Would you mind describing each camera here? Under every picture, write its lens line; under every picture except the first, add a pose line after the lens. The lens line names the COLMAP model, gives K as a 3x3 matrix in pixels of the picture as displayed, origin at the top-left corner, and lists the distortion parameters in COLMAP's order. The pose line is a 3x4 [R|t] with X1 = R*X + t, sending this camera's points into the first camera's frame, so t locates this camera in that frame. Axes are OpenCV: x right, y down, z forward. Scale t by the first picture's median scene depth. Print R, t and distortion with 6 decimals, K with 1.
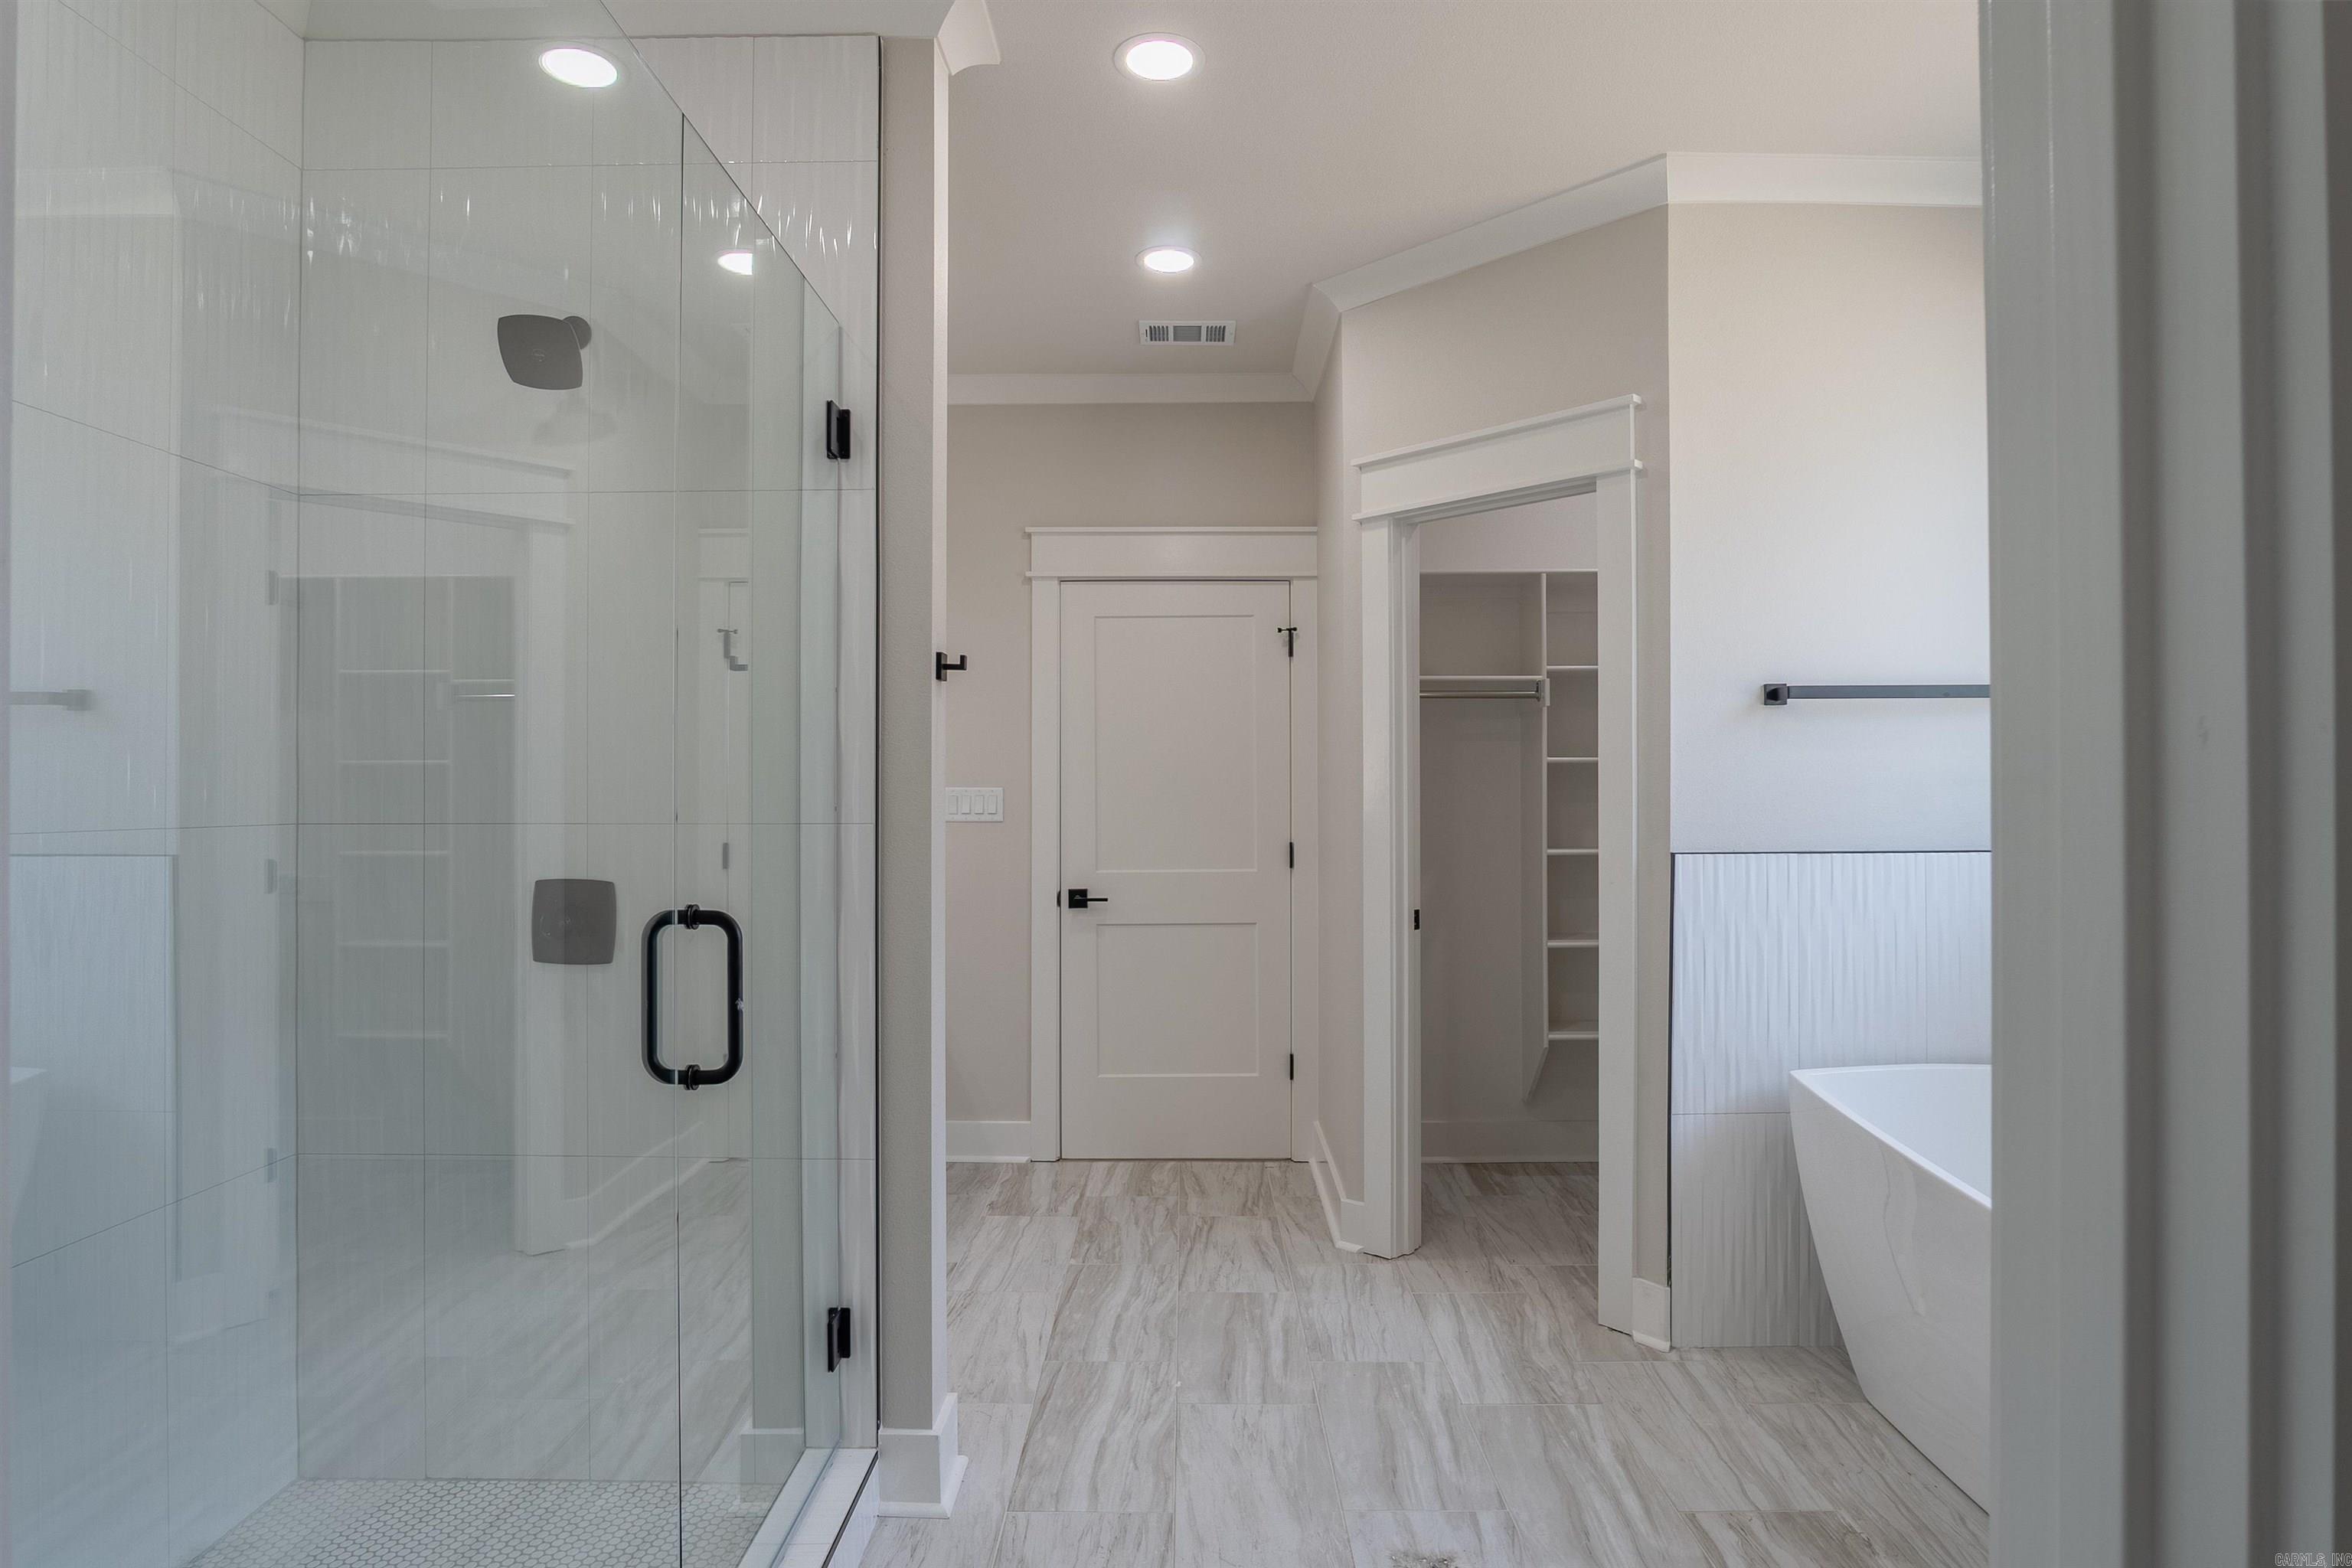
lens RADIAL K [[1279.7, 0, 1176.5], [0, 1279.7, 790.0], [0, 0, 1]] dist [-0.043344, 0.012837]
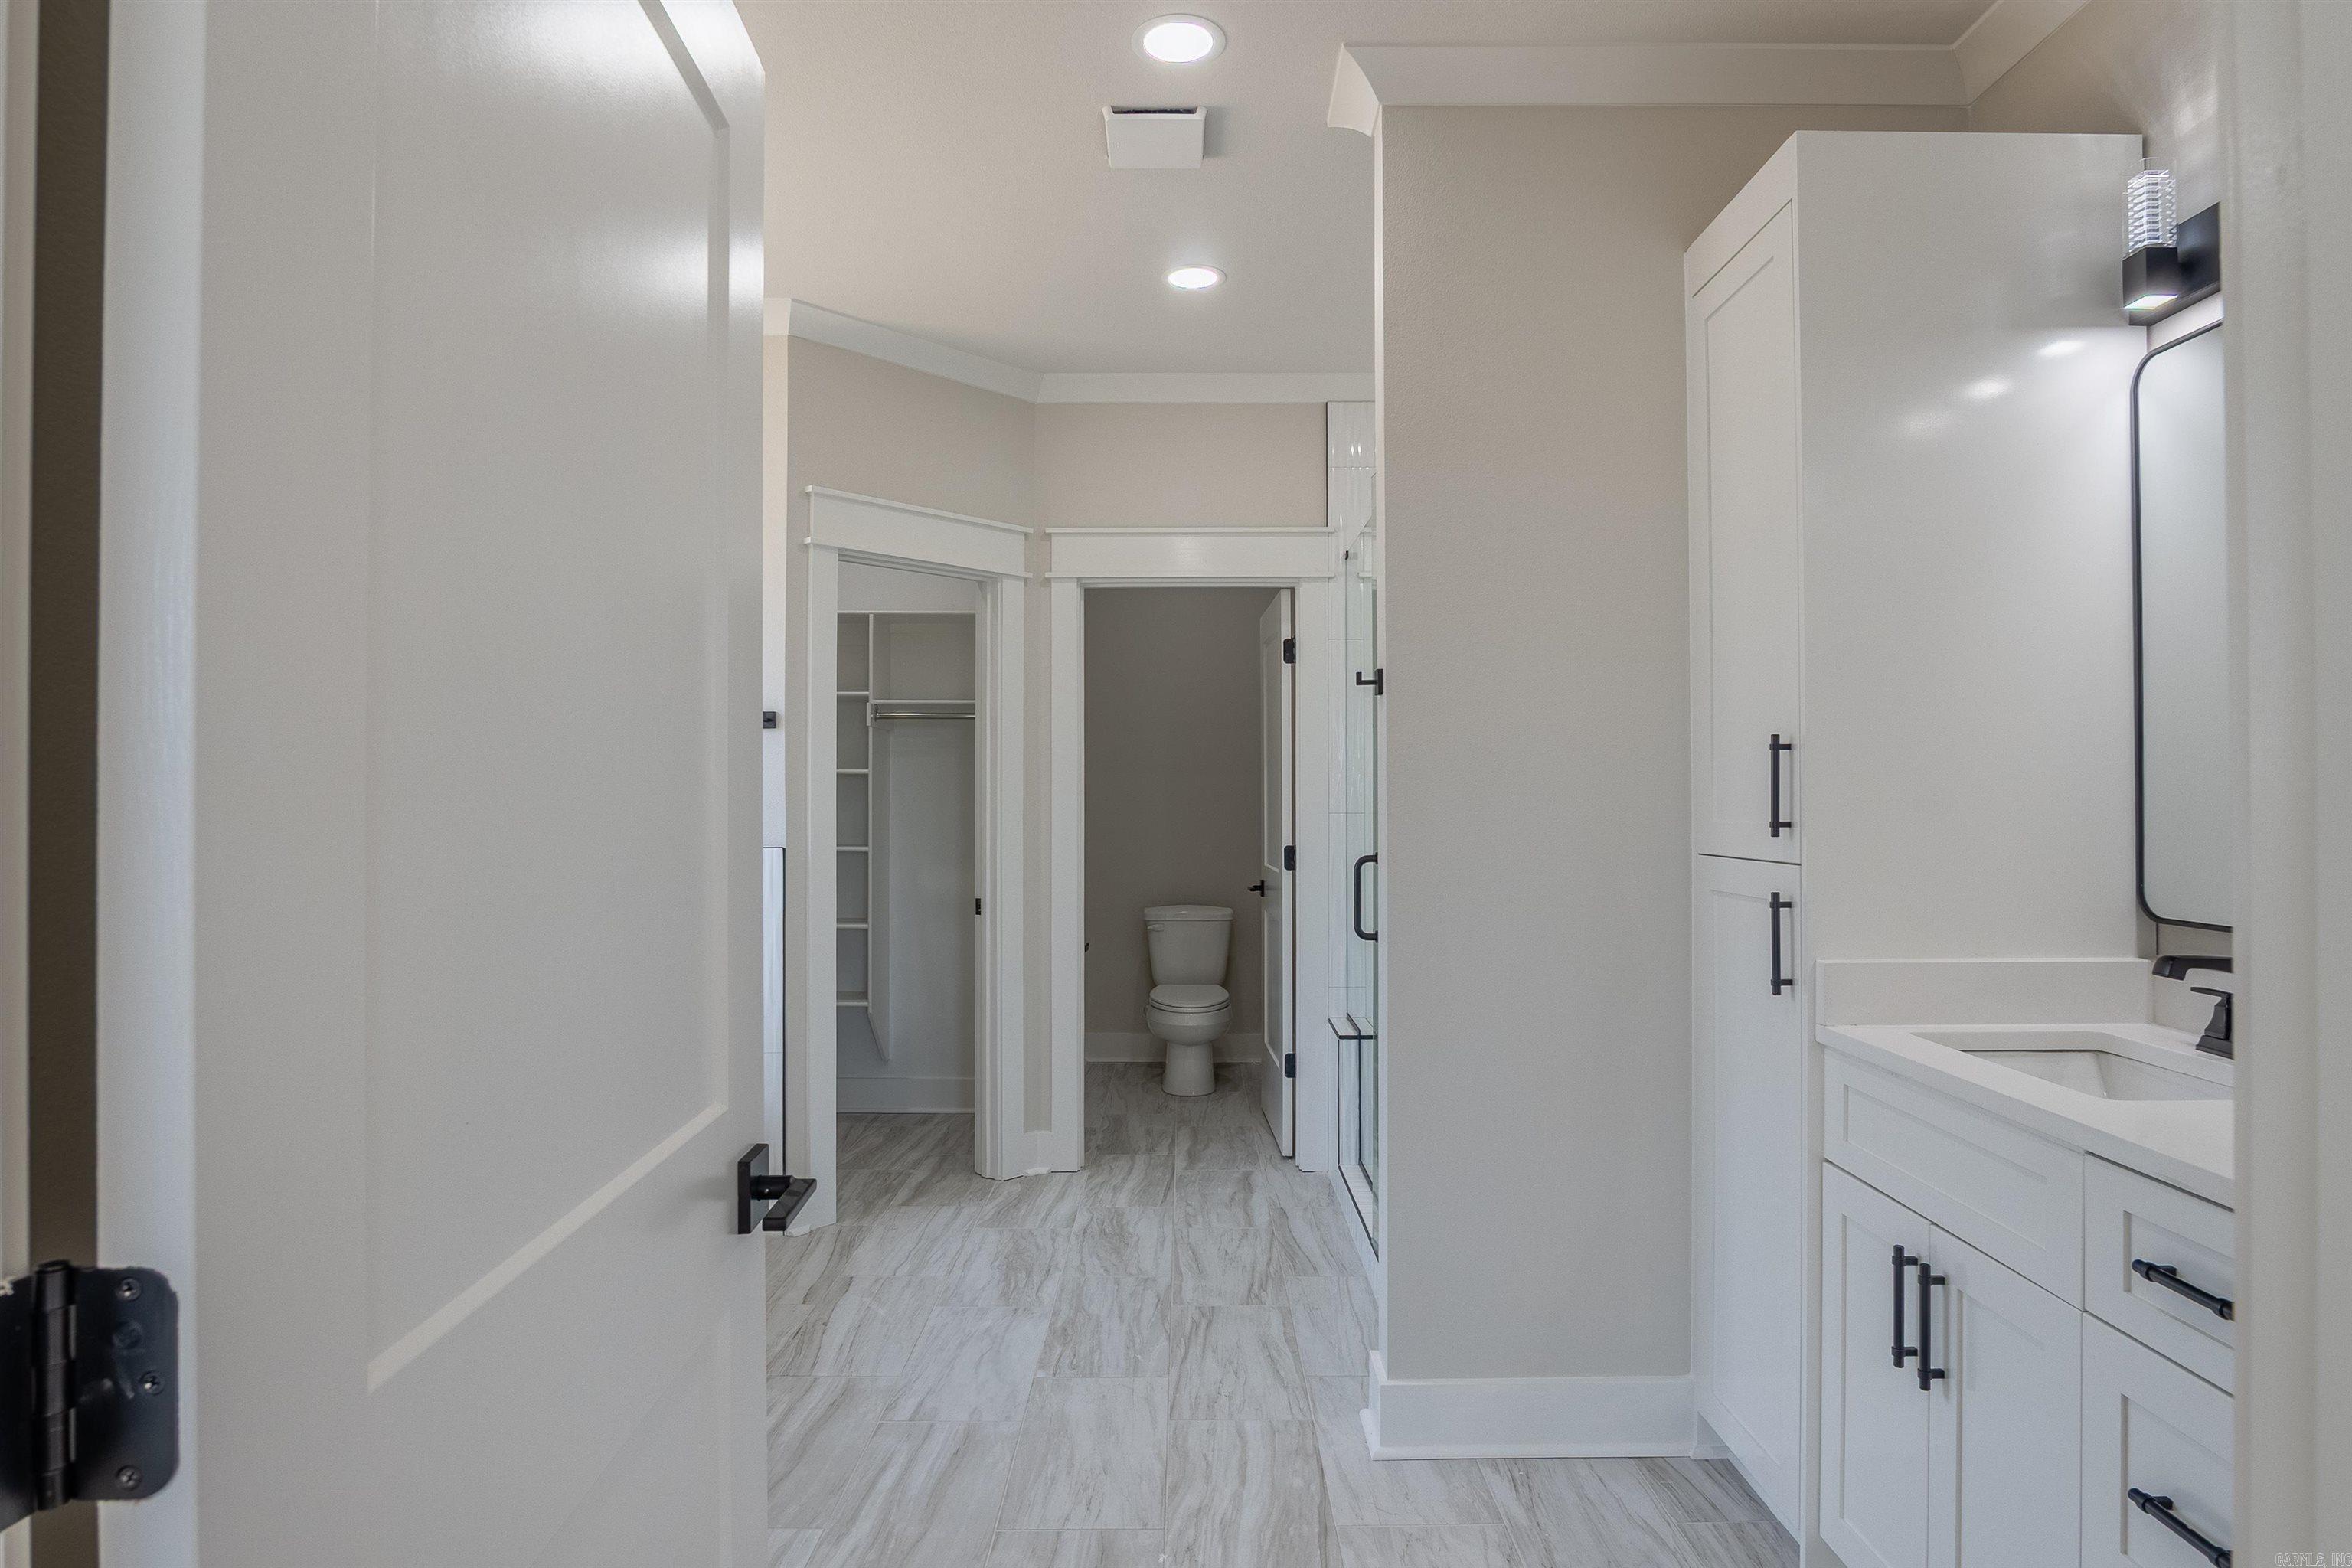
lens RADIAL K [[1279.7, 0, 1171.2], [0, 1279.7, 787.2], [0, 0, 1]] dist [-0.043344, 0.012837]
pose [[-0.999998, -0.000210, 0.001986, -0.005745], [-0.000252, 0.999780, -0.020955, 0.013262], [-0.001981, -0.020956, -0.999778, 1.928172]]
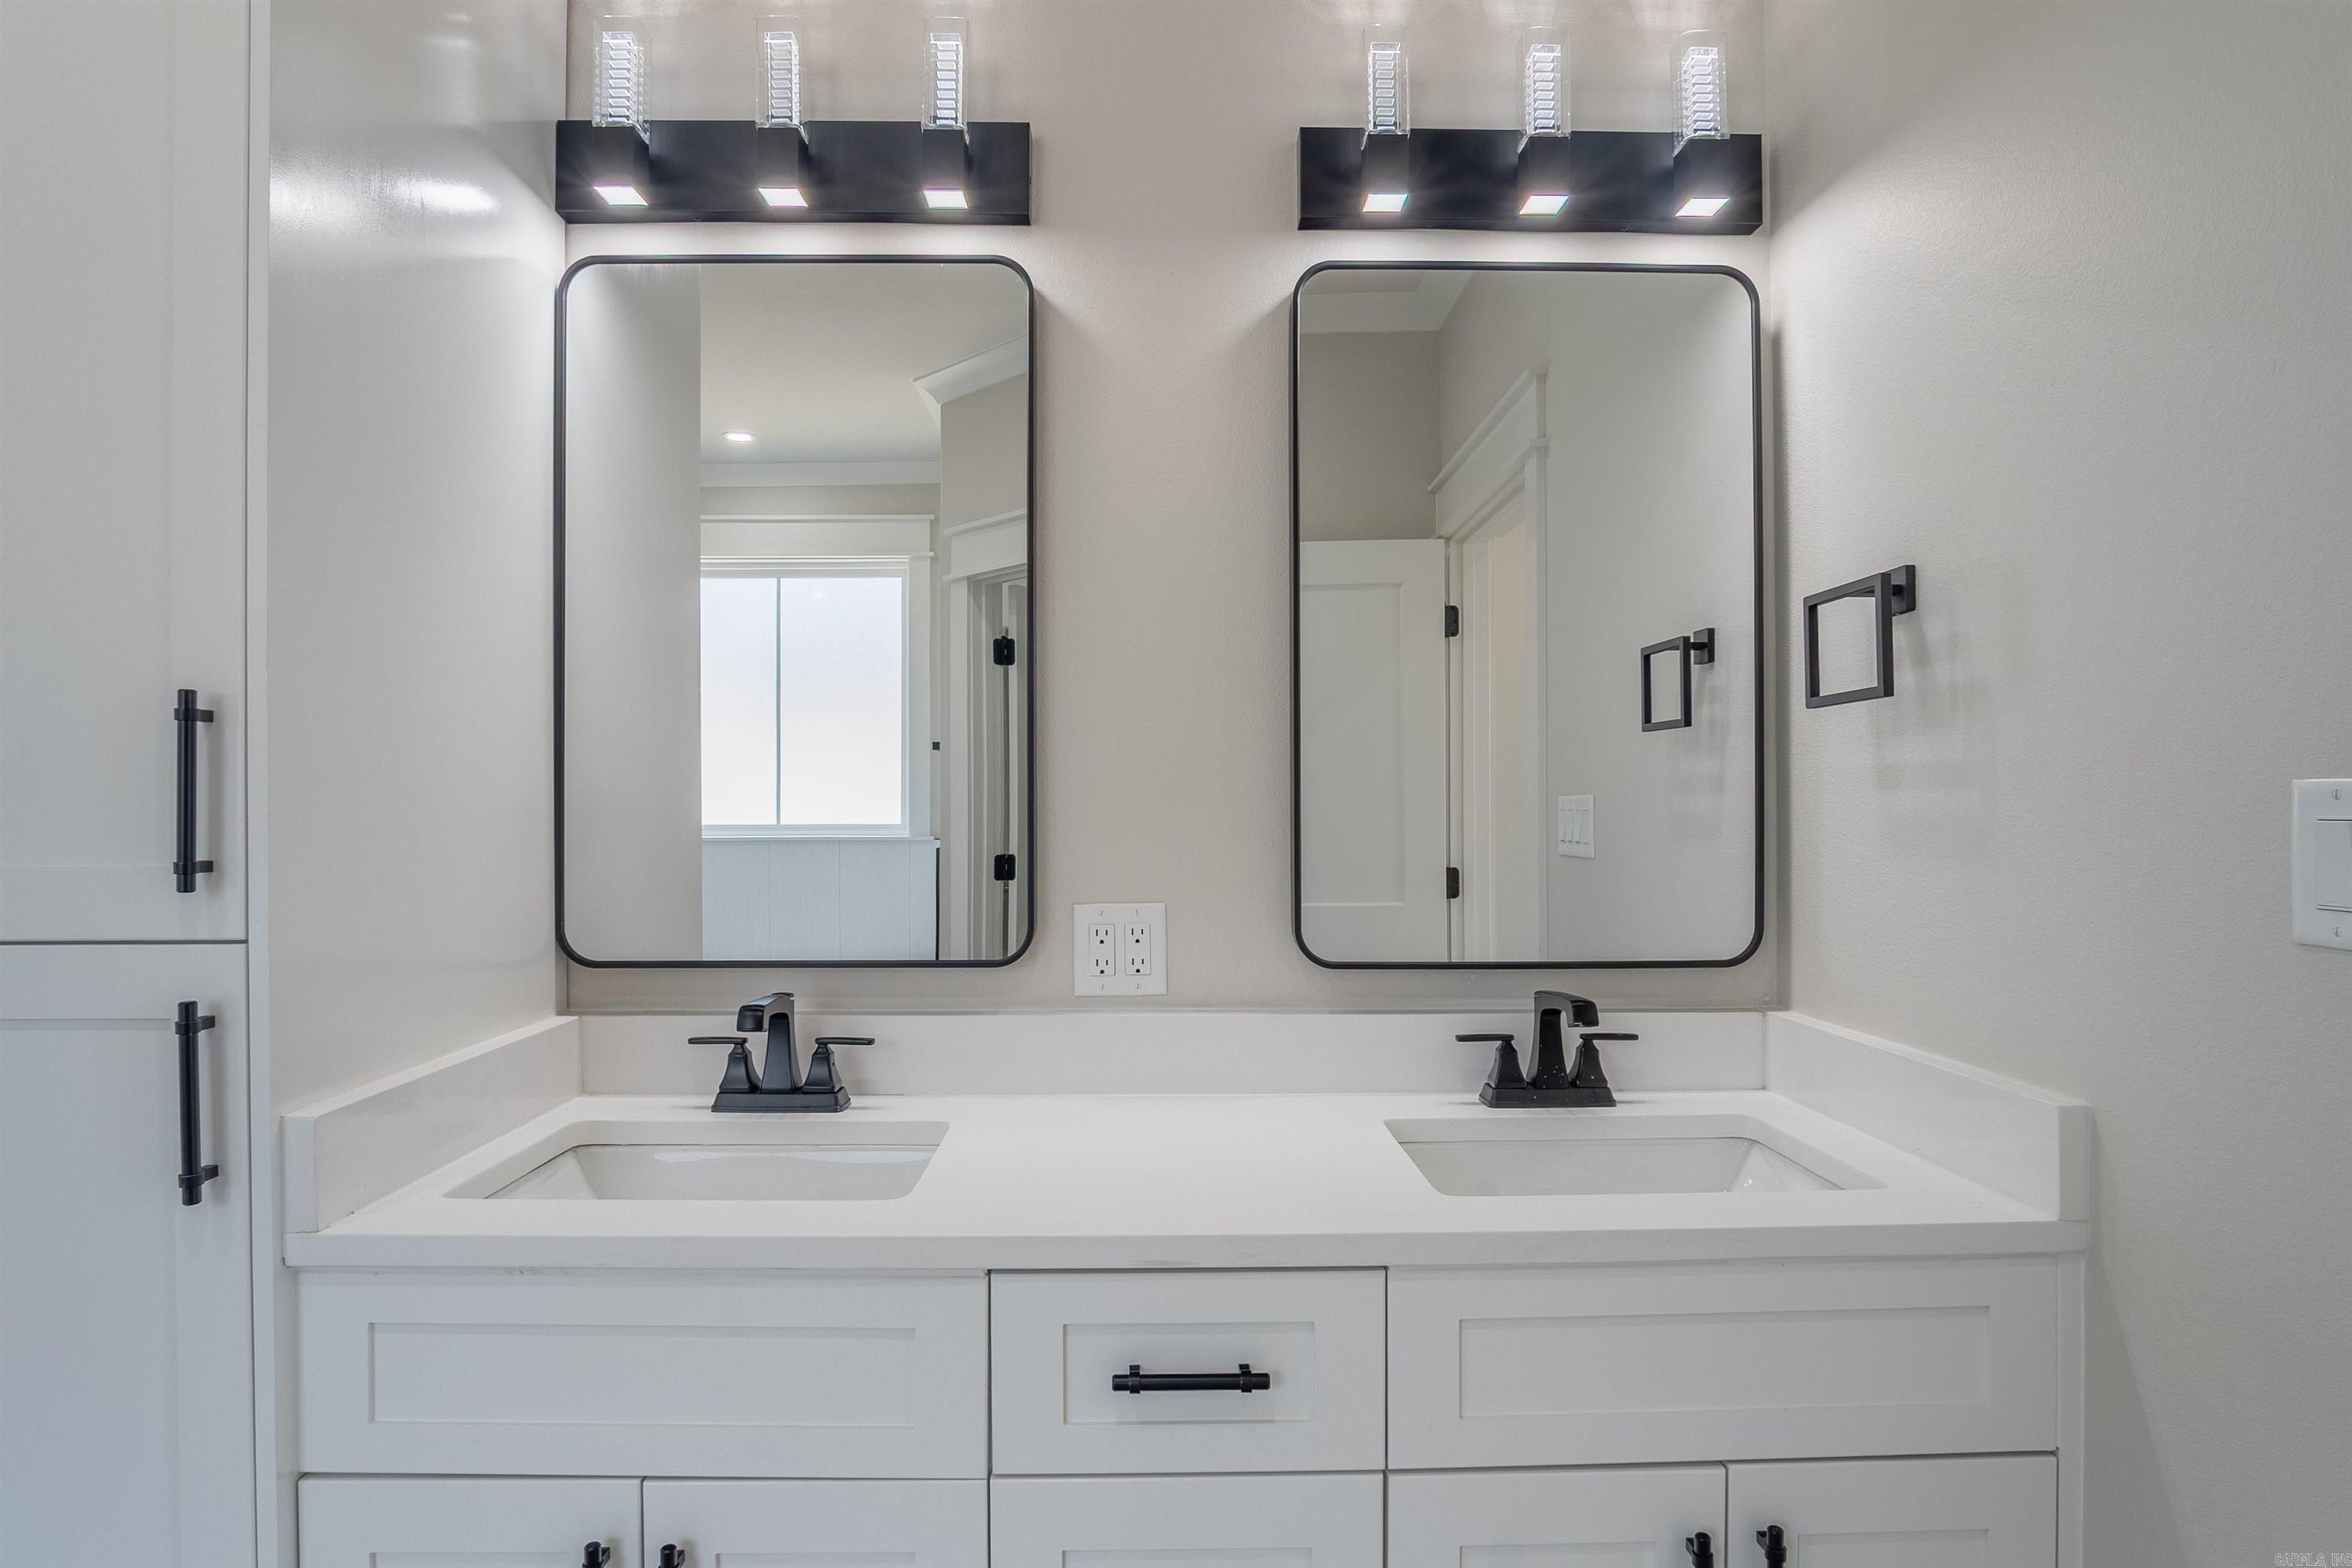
lens RADIAL K [[1279.7, 0, 1215.7], [0, 1279.7, 799.7], [0, 0, 1]] dist [-0.043344, 0.012837]
pose [[0.034752, 0.006369, -0.999376, 0.026117], [0.009717, 0.999930, 0.006711, -0.001903], [0.999349, -0.009944, 0.034687, 1.427124]]
